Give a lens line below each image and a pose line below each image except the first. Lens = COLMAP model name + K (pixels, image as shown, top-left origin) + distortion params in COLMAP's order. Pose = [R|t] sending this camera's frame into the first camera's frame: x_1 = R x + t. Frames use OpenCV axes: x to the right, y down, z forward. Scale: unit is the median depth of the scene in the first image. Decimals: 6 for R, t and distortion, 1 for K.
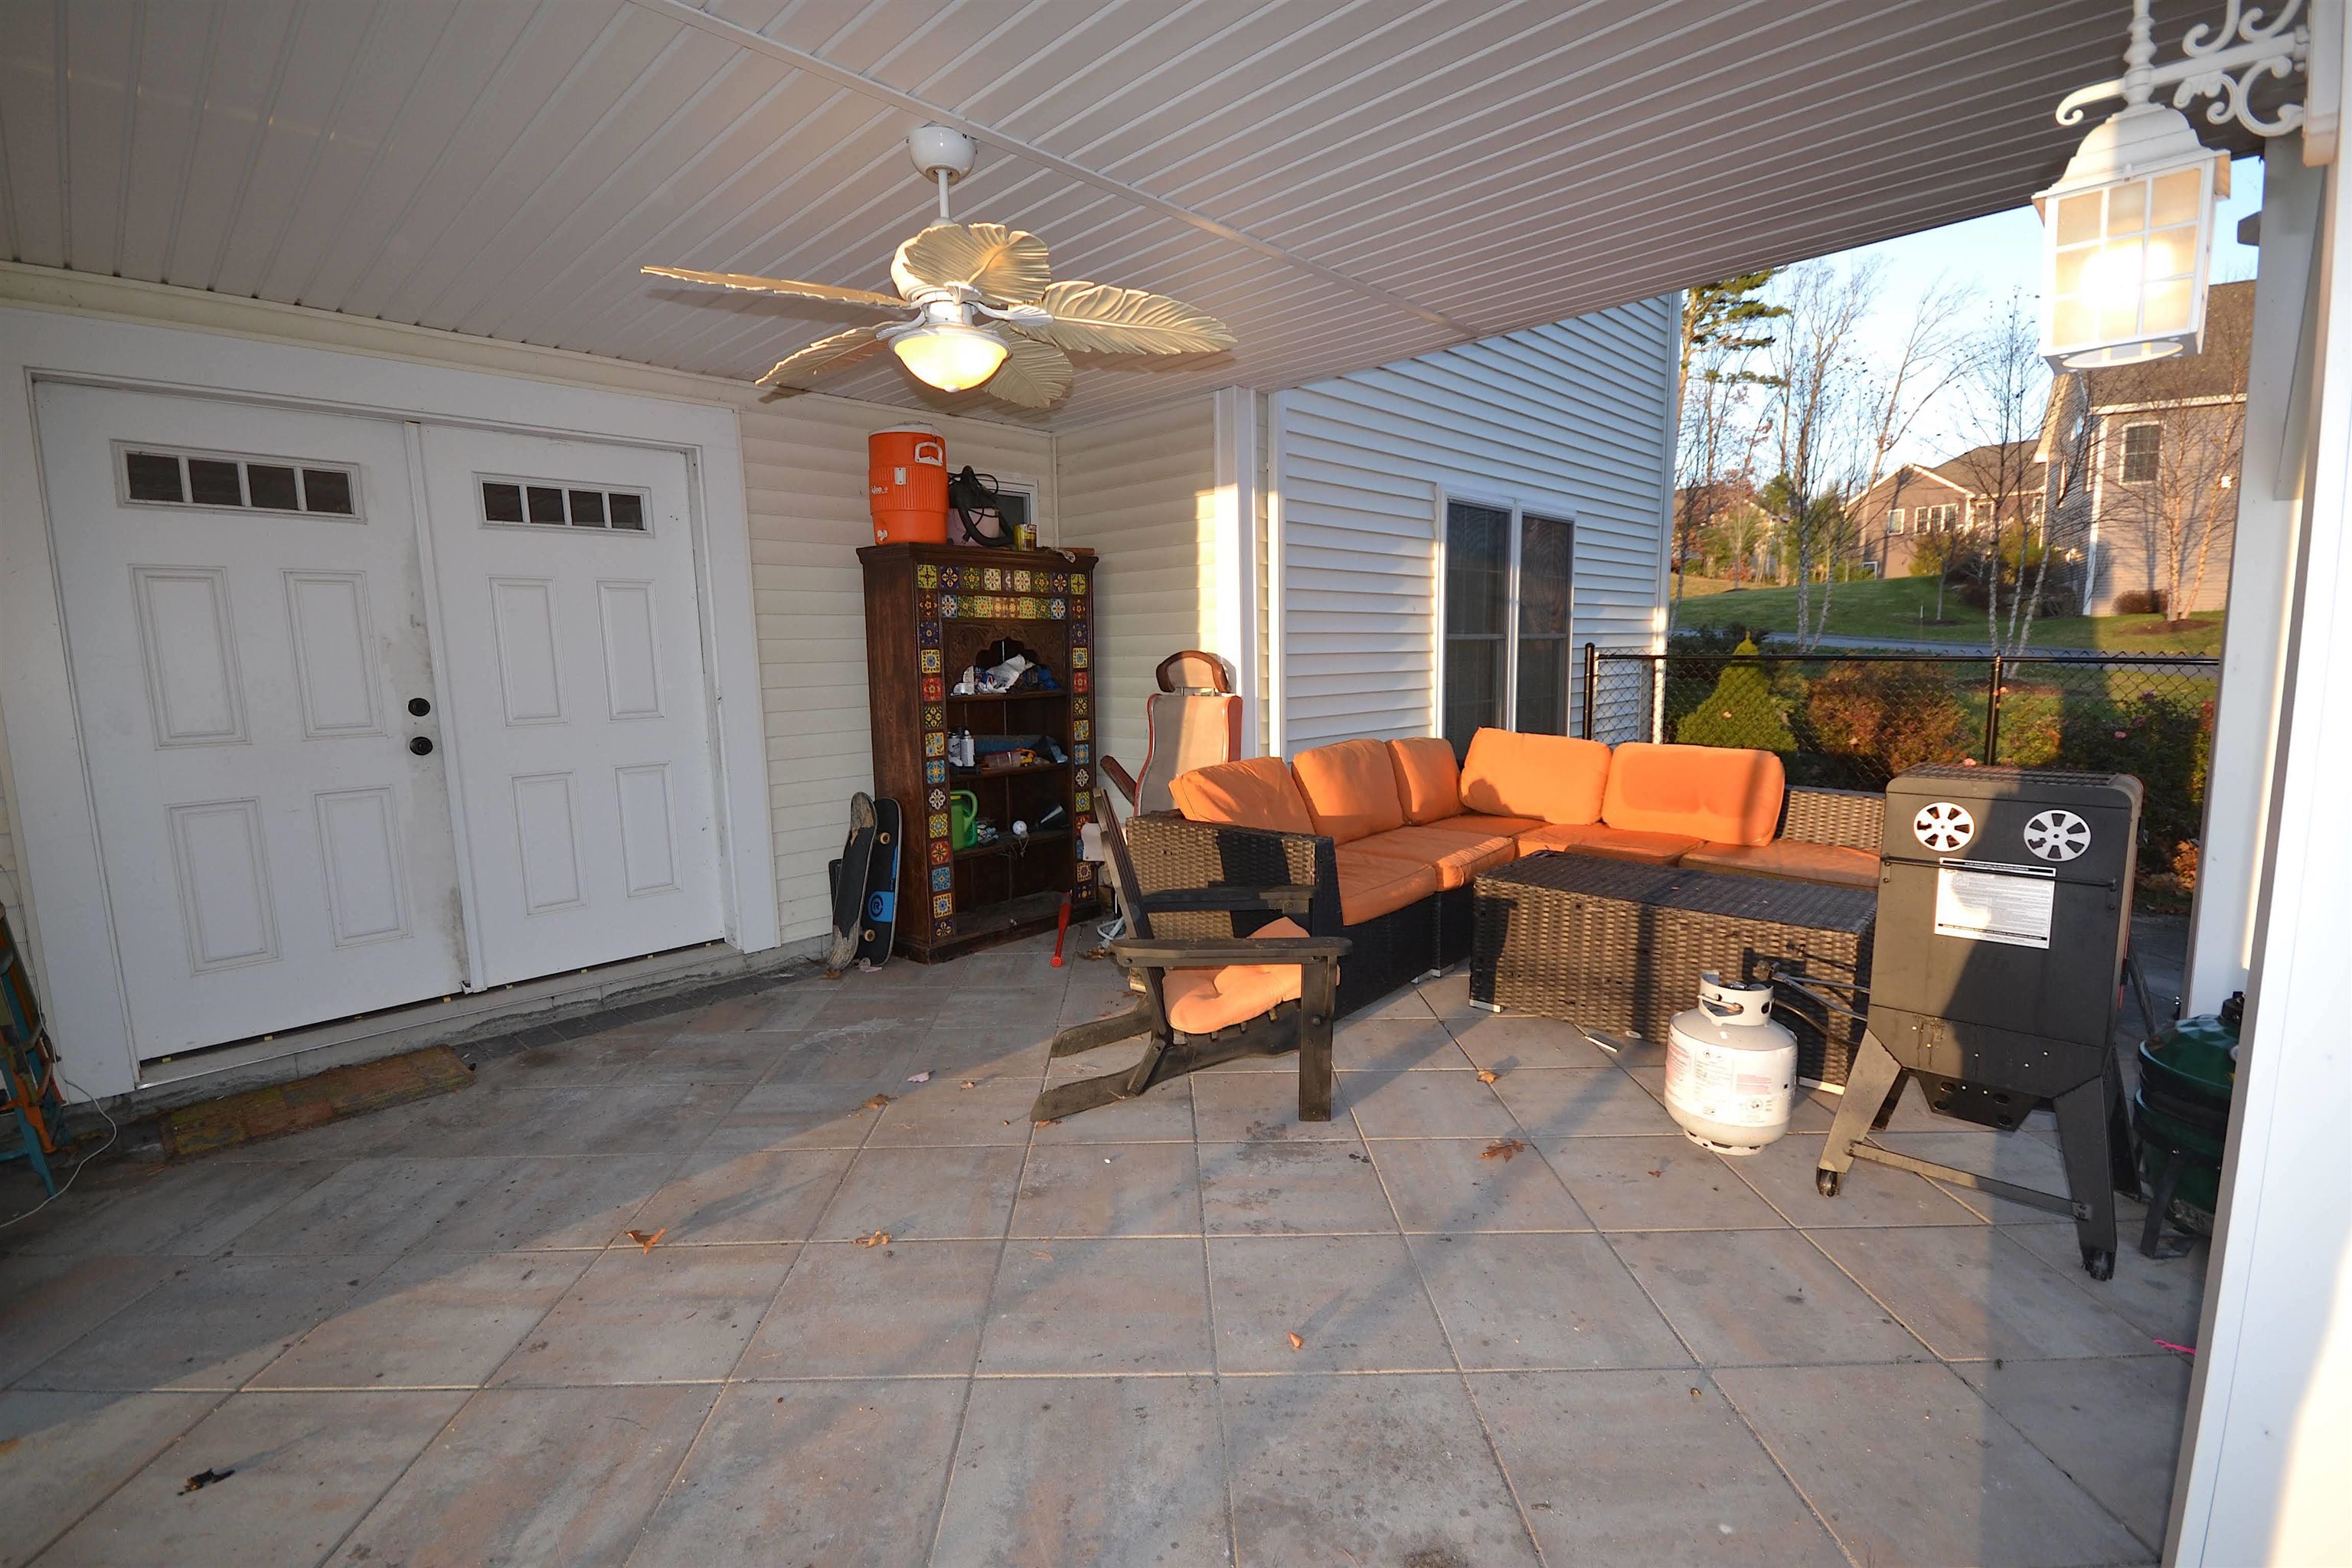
lens RADIAL K [[1028.1, 0, 1170.0], [0, 1028.1, 794.1], [0, 0, 1]] dist [-0.015218, -0.000096]
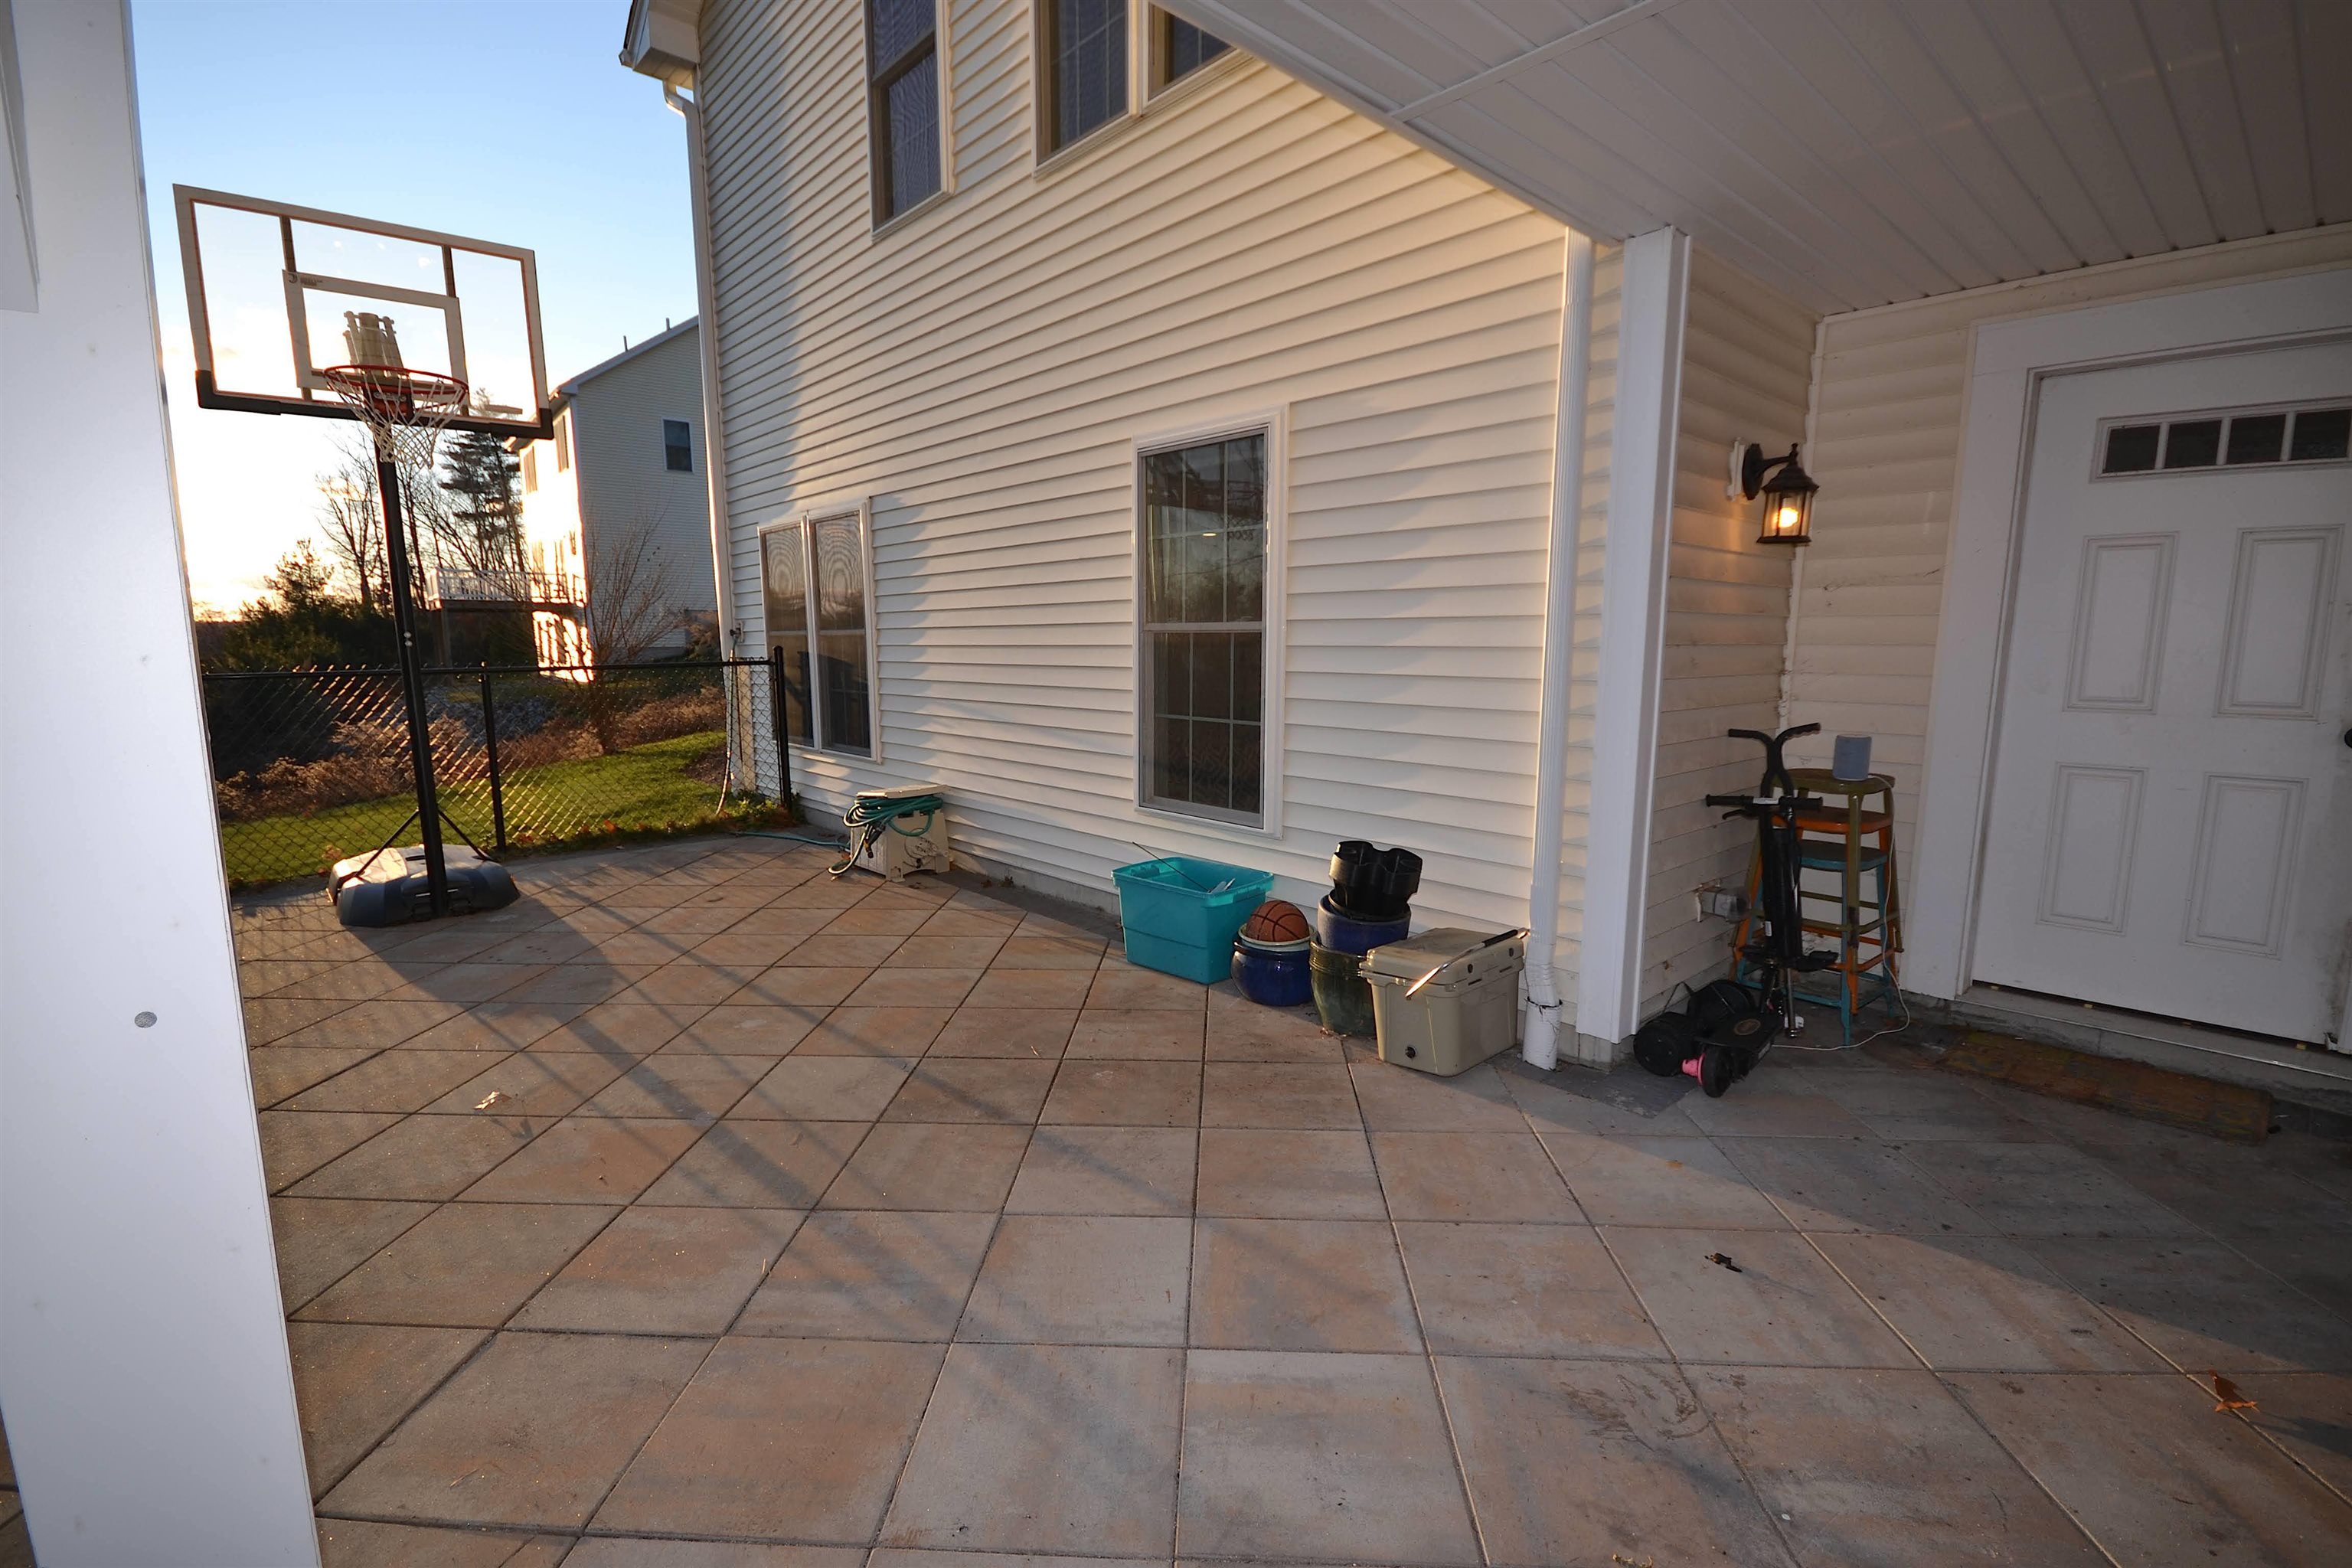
lens RADIAL K [[1028.1, 0, 1170.0], [0, 1028.1, 794.1], [0, 0, 1]] dist [-0.015218, -0.000096]
pose [[-0.049450, 0.170758, -0.984071, 0.117829], [-0.136767, 0.974838, 0.176029, -0.017610], [0.989368, 0.143293, -0.024851, 0.105543]]
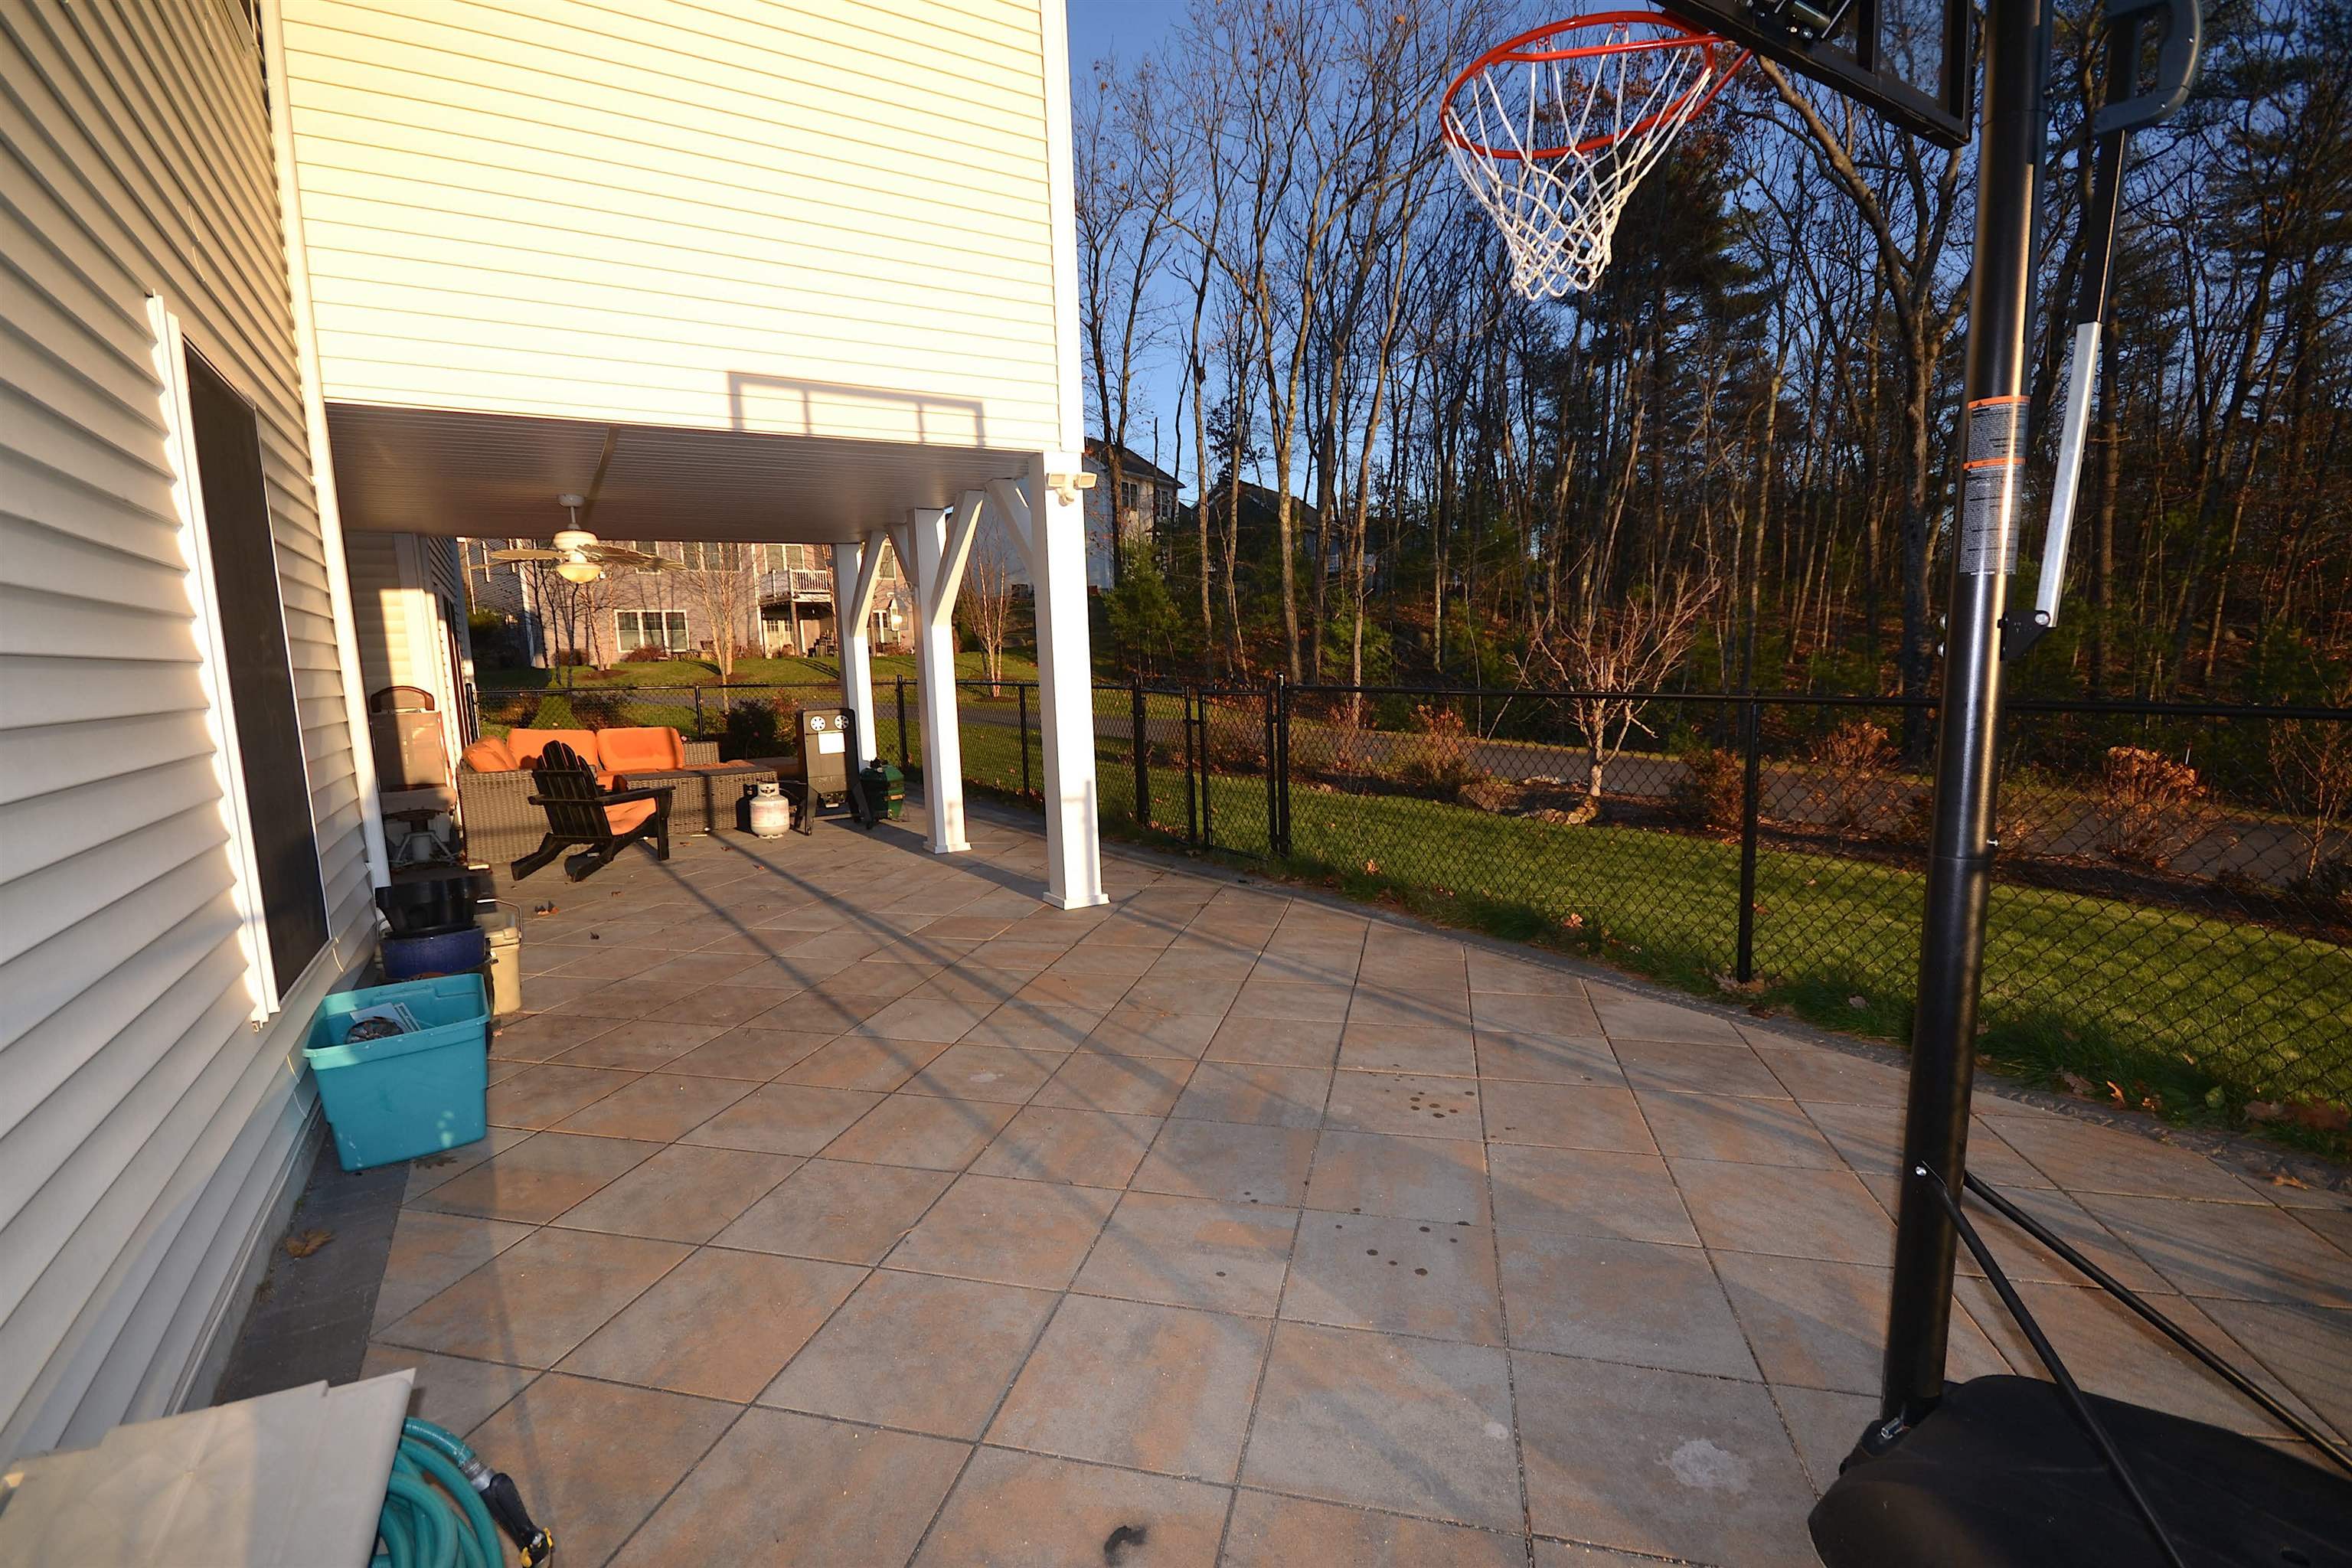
lens RADIAL K [[1028.1, 0, 1170.0], [0, 1028.1, 794.1], [0, 0, 1]] dist [-0.015218, -0.000096]
pose [[0.235102, -0.114516, 0.965201, -1.399210], [0.162627, 0.983671, 0.077095, 0.113778], [-0.958269, 0.138843, 0.249886, -0.607183]]
